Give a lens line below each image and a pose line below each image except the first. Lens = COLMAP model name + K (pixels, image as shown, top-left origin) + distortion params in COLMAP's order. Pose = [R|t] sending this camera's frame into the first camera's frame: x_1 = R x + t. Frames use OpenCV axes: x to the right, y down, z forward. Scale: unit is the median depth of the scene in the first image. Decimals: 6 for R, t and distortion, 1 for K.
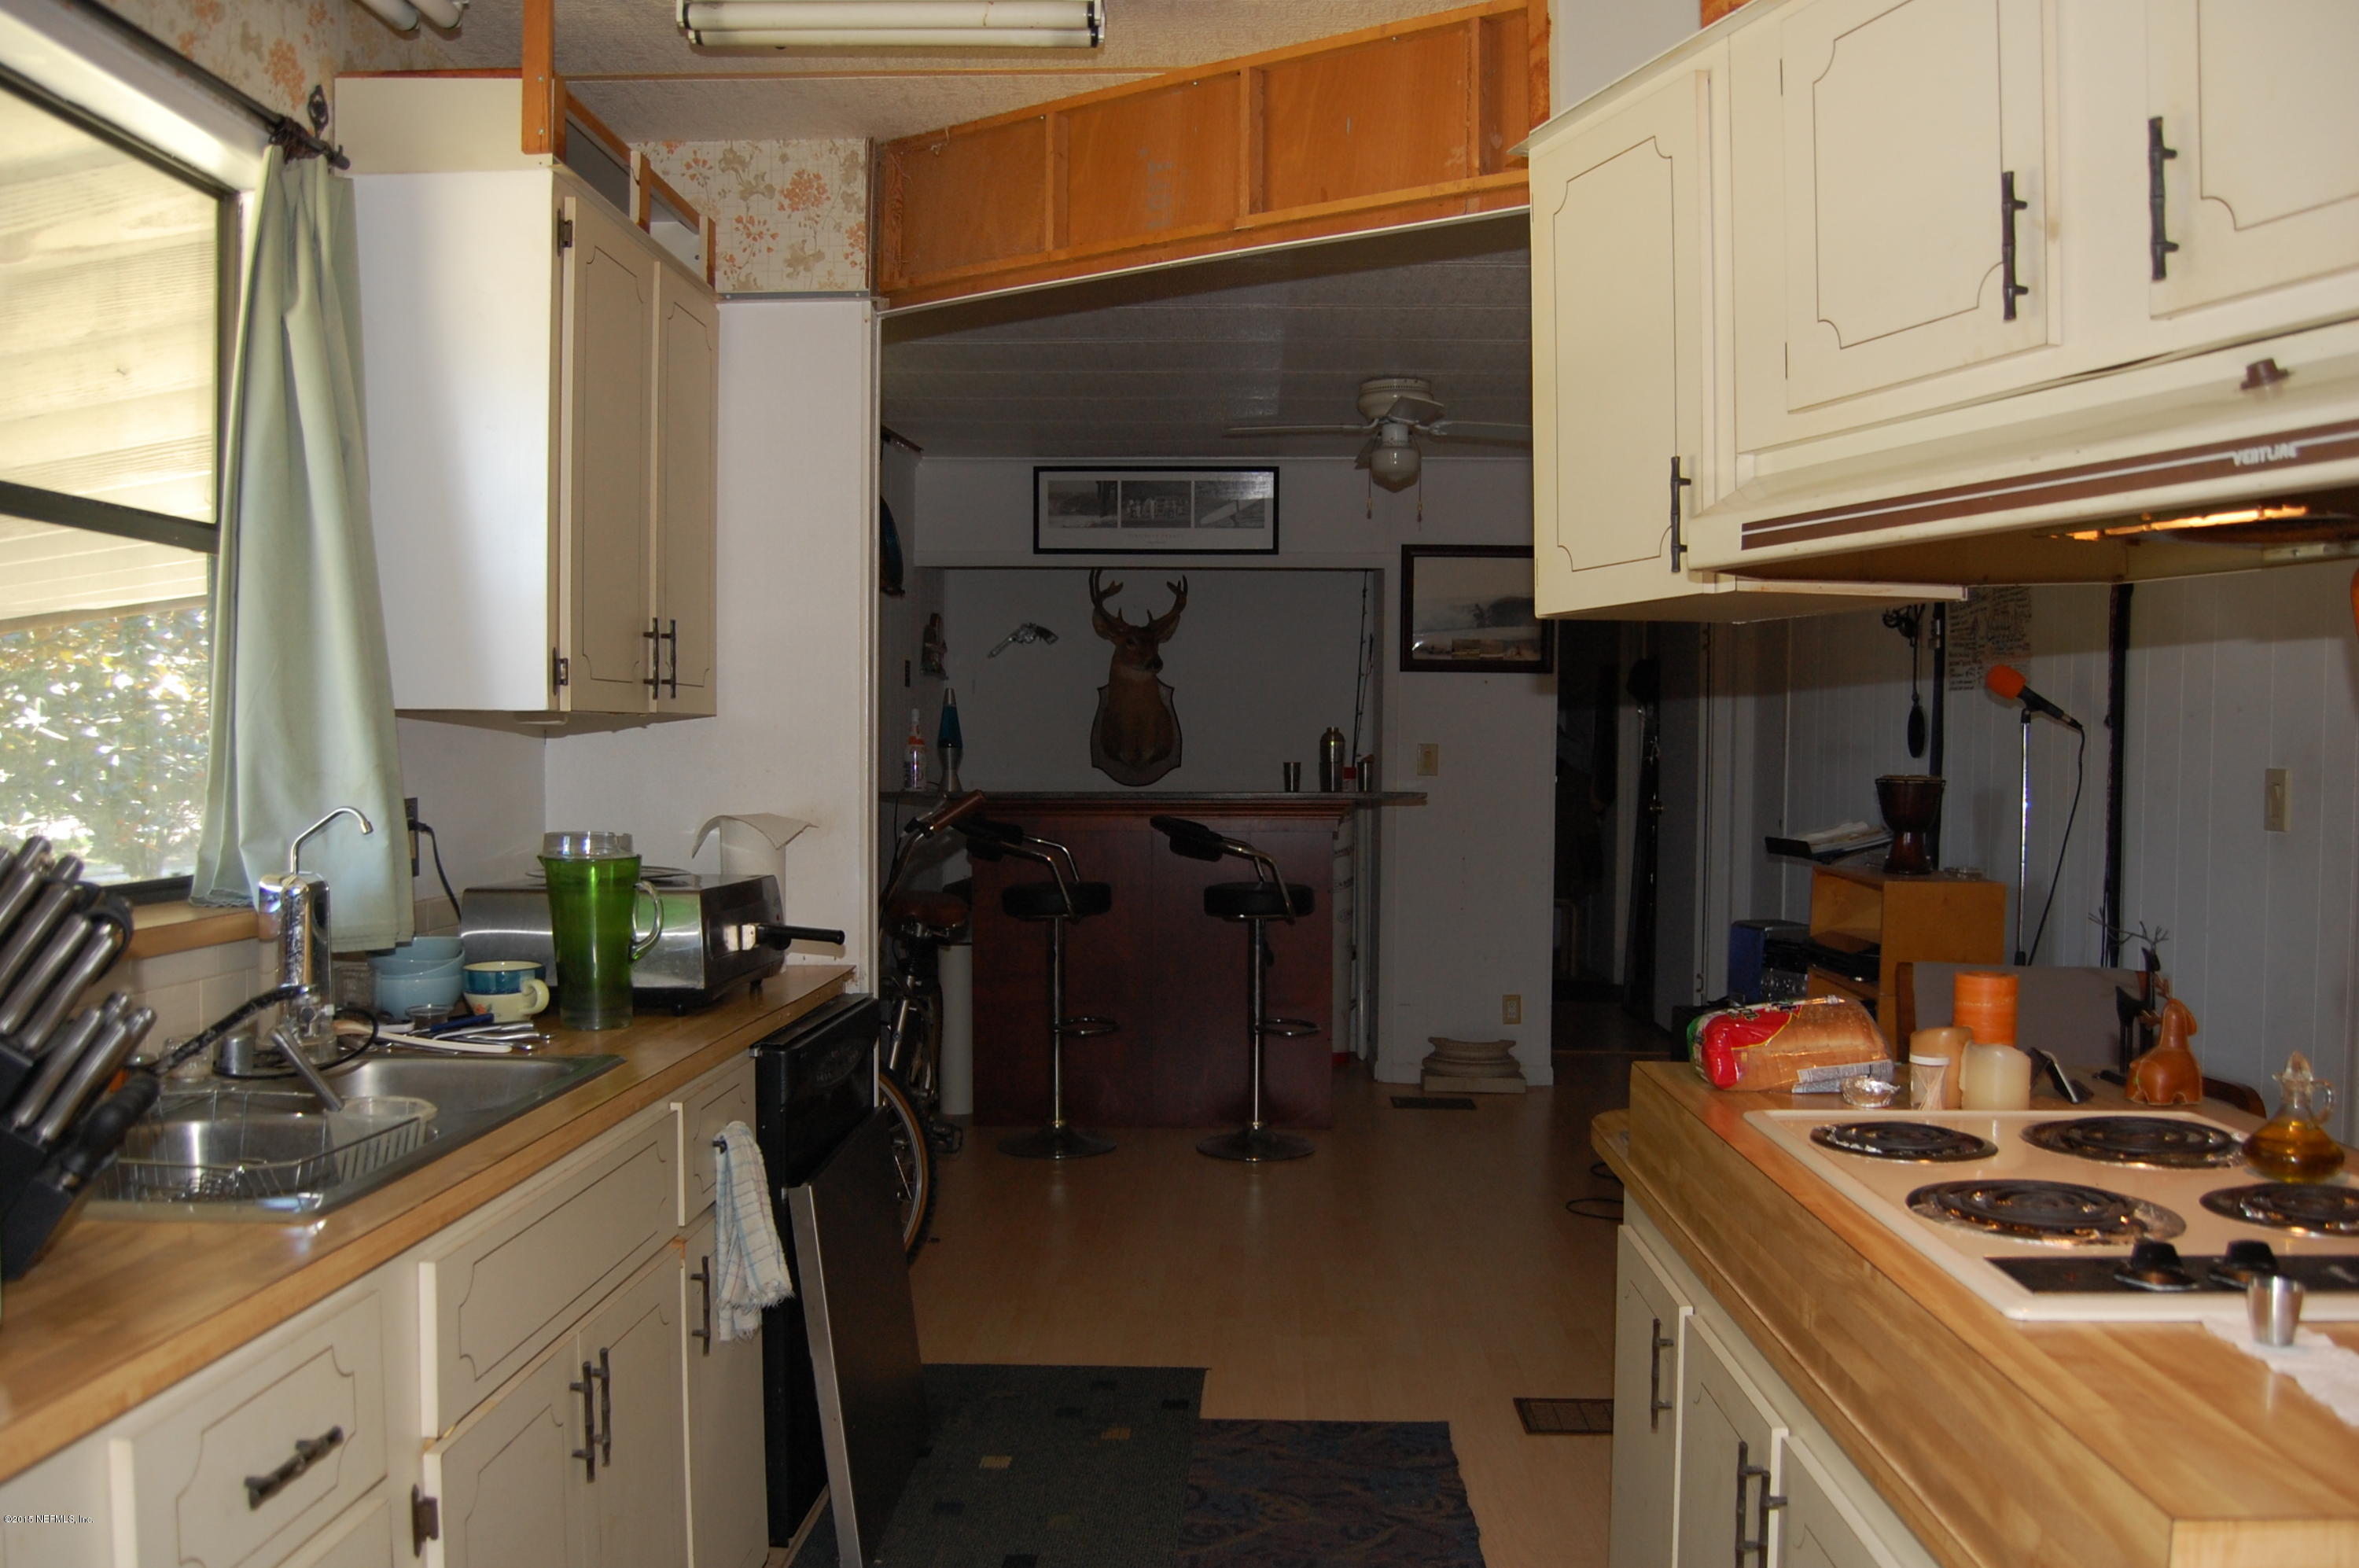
lens RADIAL K [[1854.9, 0, 1170.9], [0, 1854.9, 804.5], [0, 0, 1]] dist [-0.082503, 0.020457]
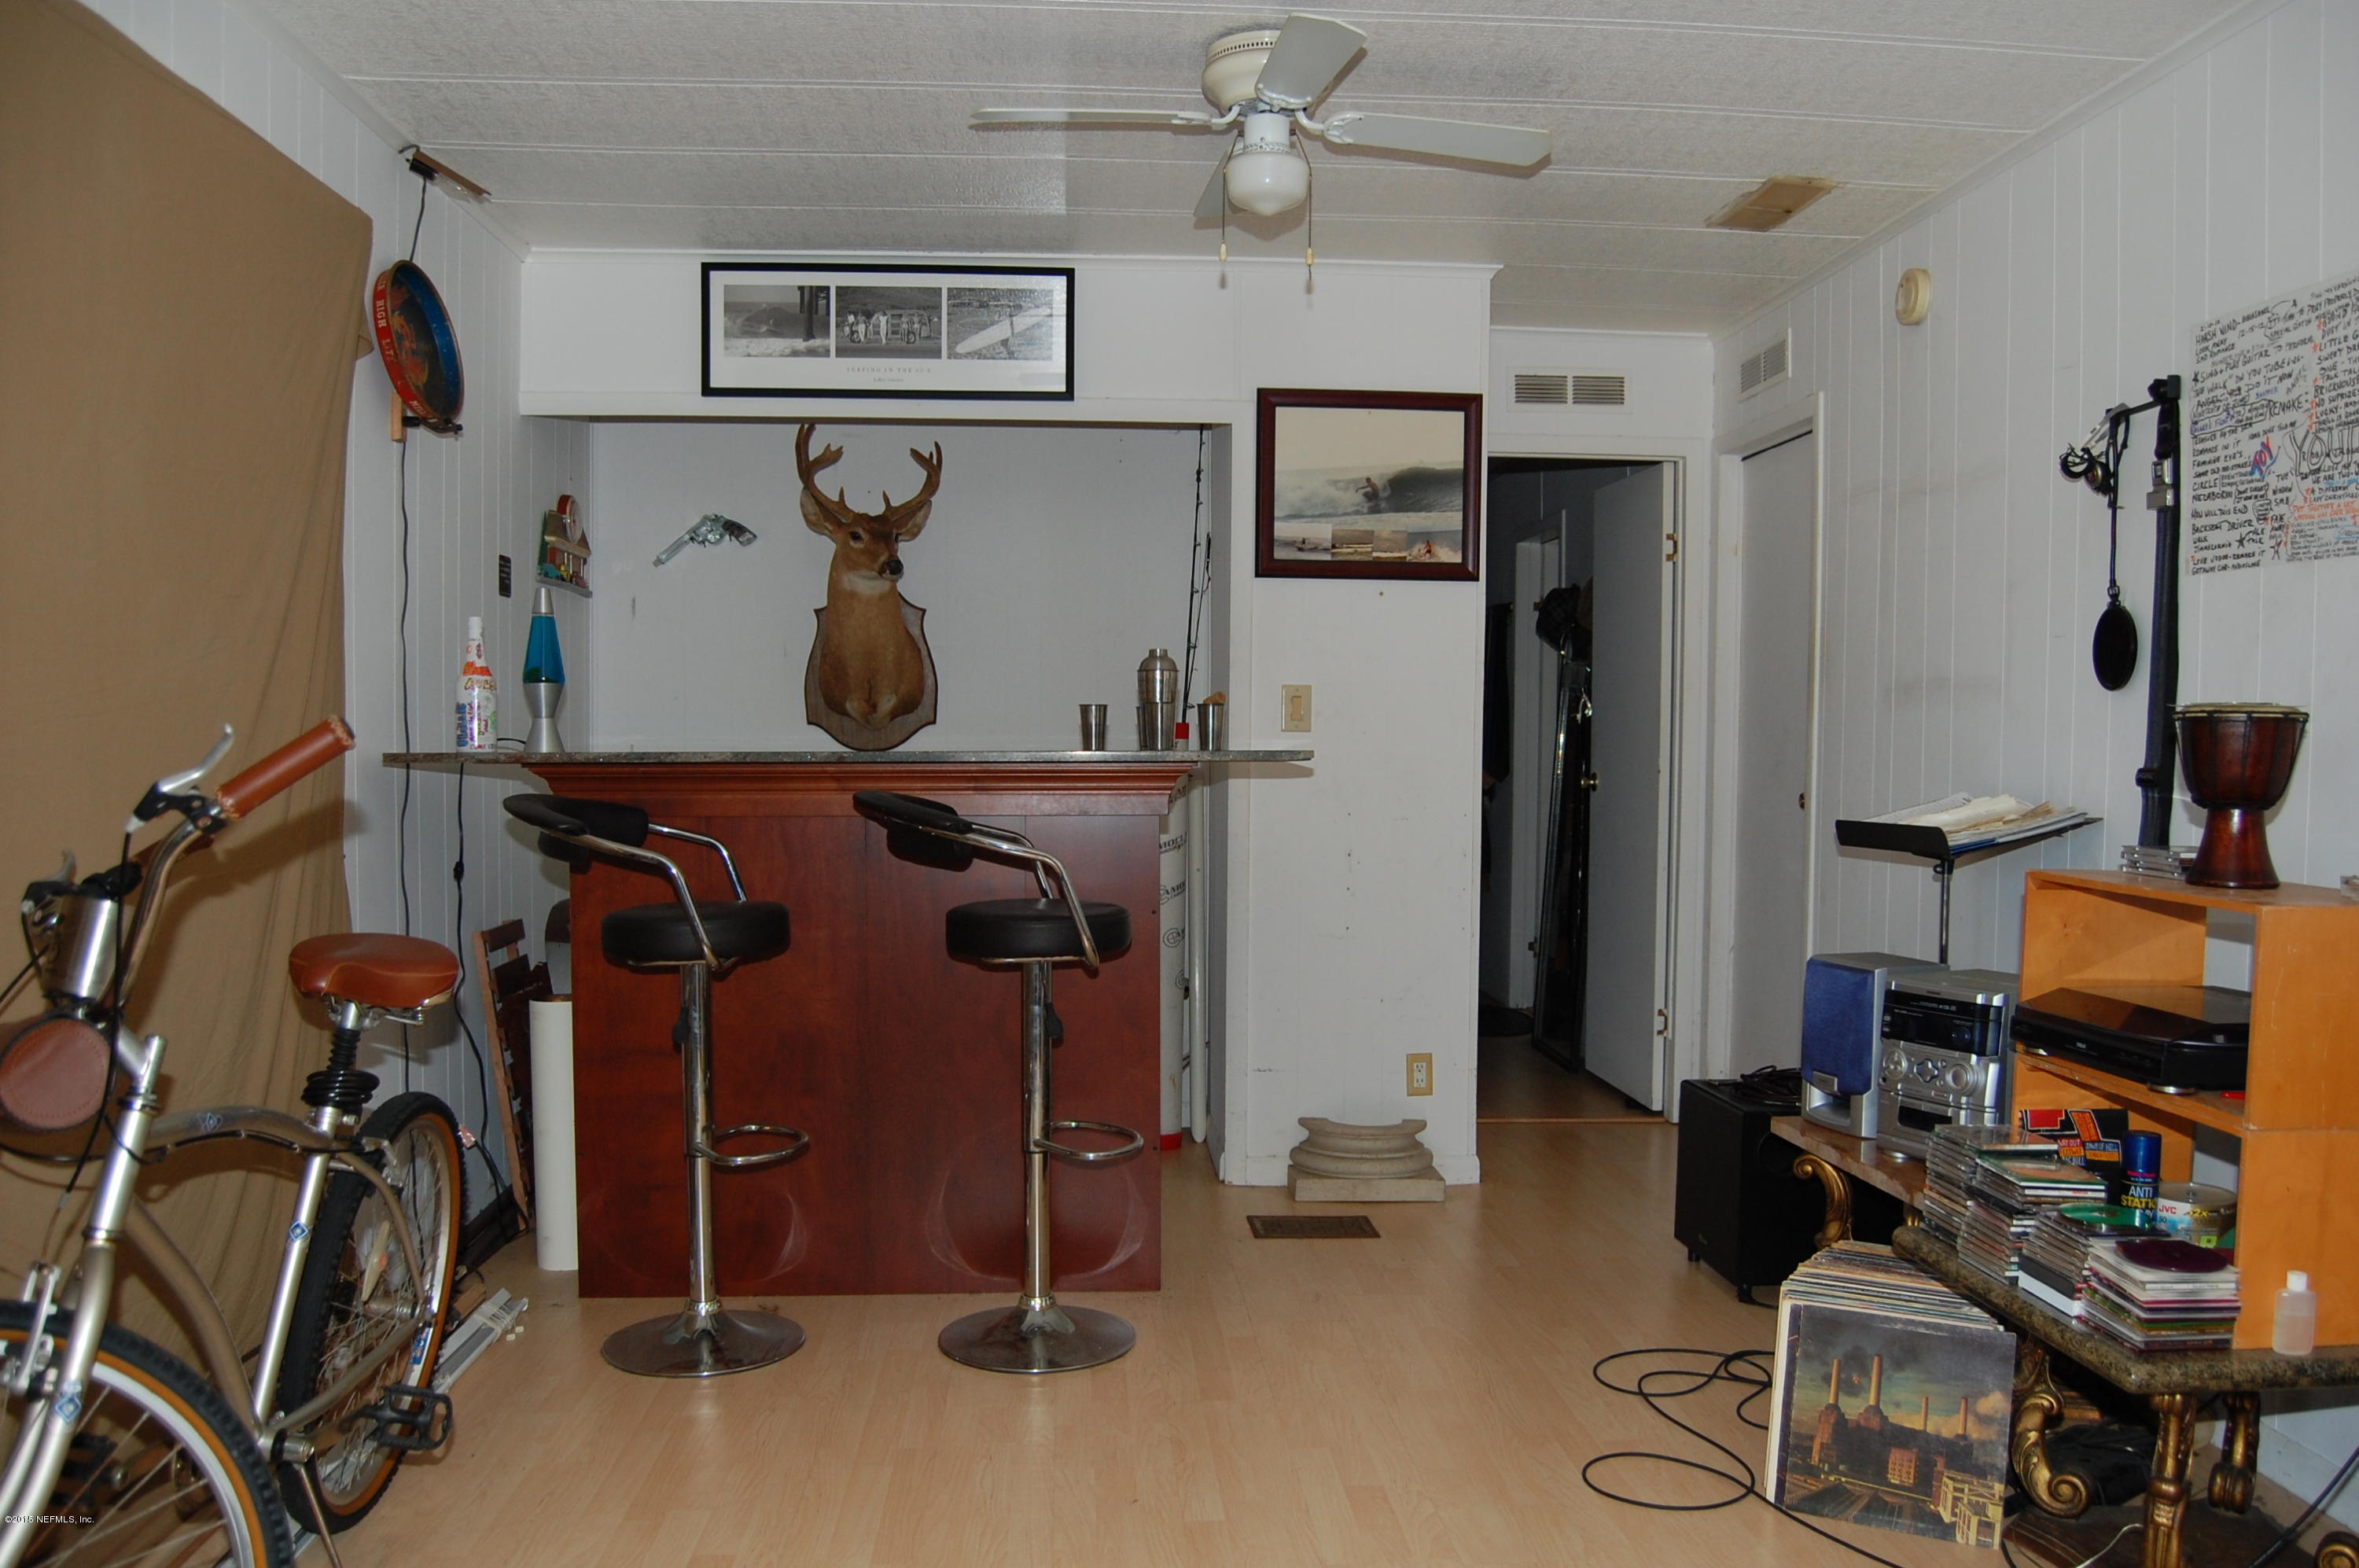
lens RADIAL K [[1854.9, 0, 1181.7], [0, 1854.9, 821.4], [0, 0, 1]] dist [-0.082503, 0.020457]
pose [[0.994217, -0.006257, 0.107203, 0.024480], [0.004444, 0.999843, 0.017139, 0.005236], [-0.107294, -0.016563, 0.994089, 0.333362]]
